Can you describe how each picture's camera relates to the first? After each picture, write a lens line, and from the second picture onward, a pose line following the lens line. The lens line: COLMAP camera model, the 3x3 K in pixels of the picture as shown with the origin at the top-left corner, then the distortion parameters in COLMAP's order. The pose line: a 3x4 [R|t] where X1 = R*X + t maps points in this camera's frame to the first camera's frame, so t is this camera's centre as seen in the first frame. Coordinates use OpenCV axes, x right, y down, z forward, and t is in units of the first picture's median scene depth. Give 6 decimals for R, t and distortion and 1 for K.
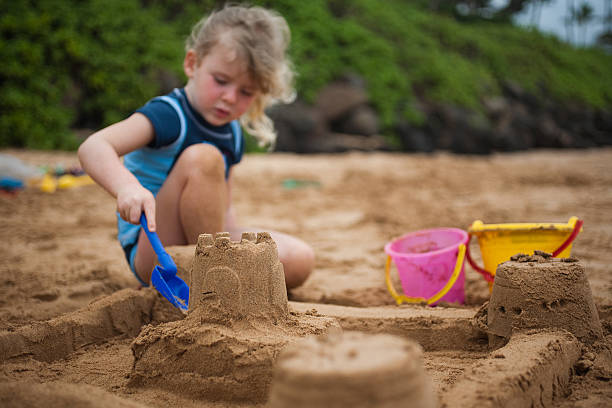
lens RADIAL K [[1013.0, 0, 306.0], [0, 1013.0, 204.0], [0, 0, 1]] dist [0.009733, -0.078452]
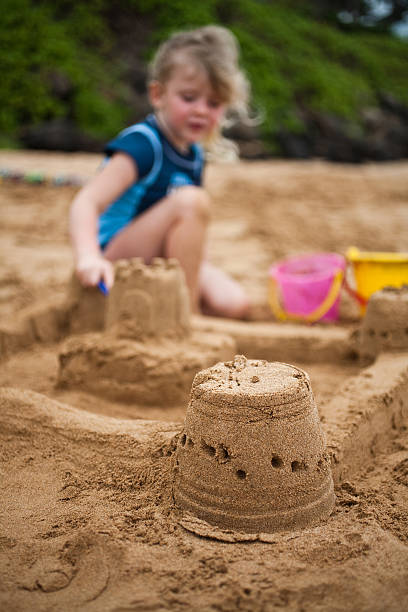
lens RADIAL K [[1013.0, 0, 204.0], [0, 1013.0, 306.0], [0, 0, 1]] dist [0.009733, -0.078452]
pose [[0.998743, 0.036021, 0.034854, -0.041153], [-0.039886, 0.992280, 0.117430, -0.055452], [-0.030355, -0.118672, 0.992469, -0.150371]]
